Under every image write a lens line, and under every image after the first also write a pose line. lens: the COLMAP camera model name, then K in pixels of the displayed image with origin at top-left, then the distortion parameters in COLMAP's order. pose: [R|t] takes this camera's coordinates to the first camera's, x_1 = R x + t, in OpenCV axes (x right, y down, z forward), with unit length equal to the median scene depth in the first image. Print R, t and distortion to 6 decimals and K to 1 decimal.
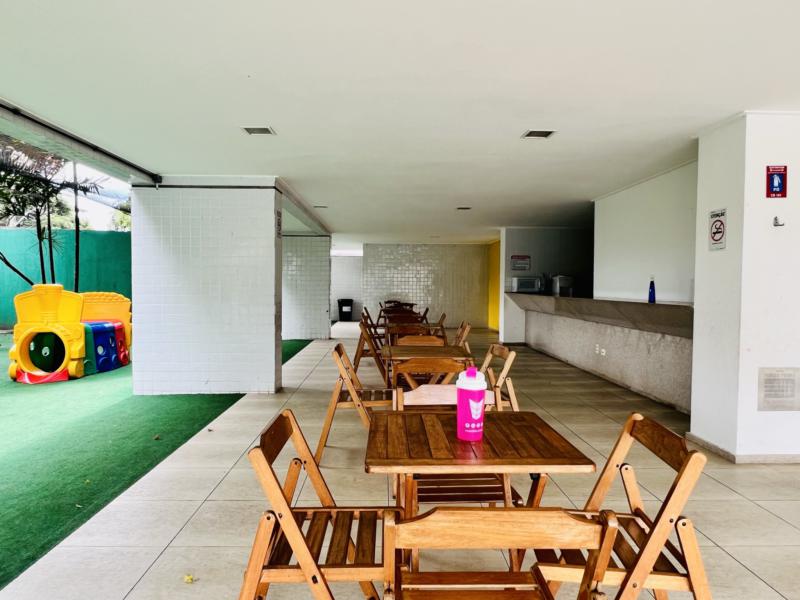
lens RADIAL K [[520.4, 0, 398.8], [0, 520.4, 298.8], [0, 0, 1]] dist [-0.008002, -0.001478]
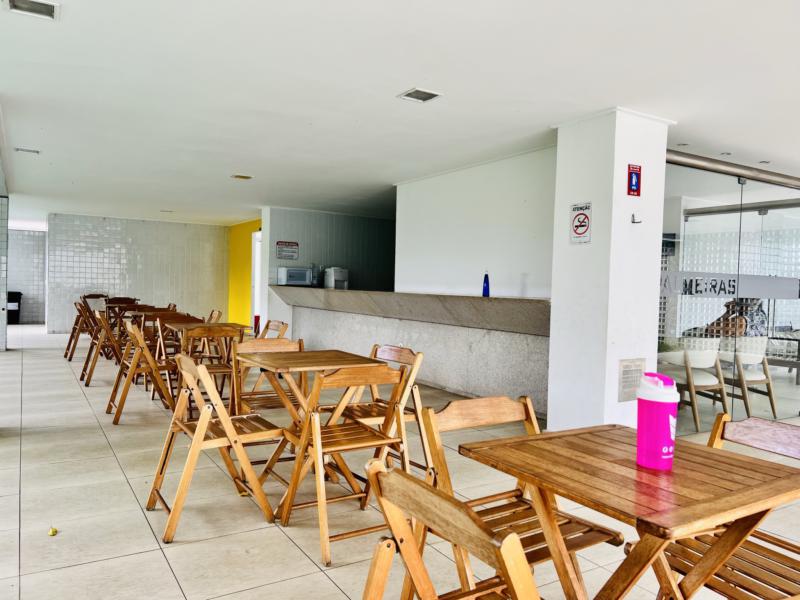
lens RADIAL K [[596.8, 0, 399.9], [0, 596.8, 297.8], [0, 0, 1]] dist [0.023624, -0.010604]
pose [[0.858987, 0.006886, 0.511952, -0.250925], [-0.009088, 0.999957, 0.001799, 0.010292], [-0.511917, -0.006197, 0.859012, 0.177525]]
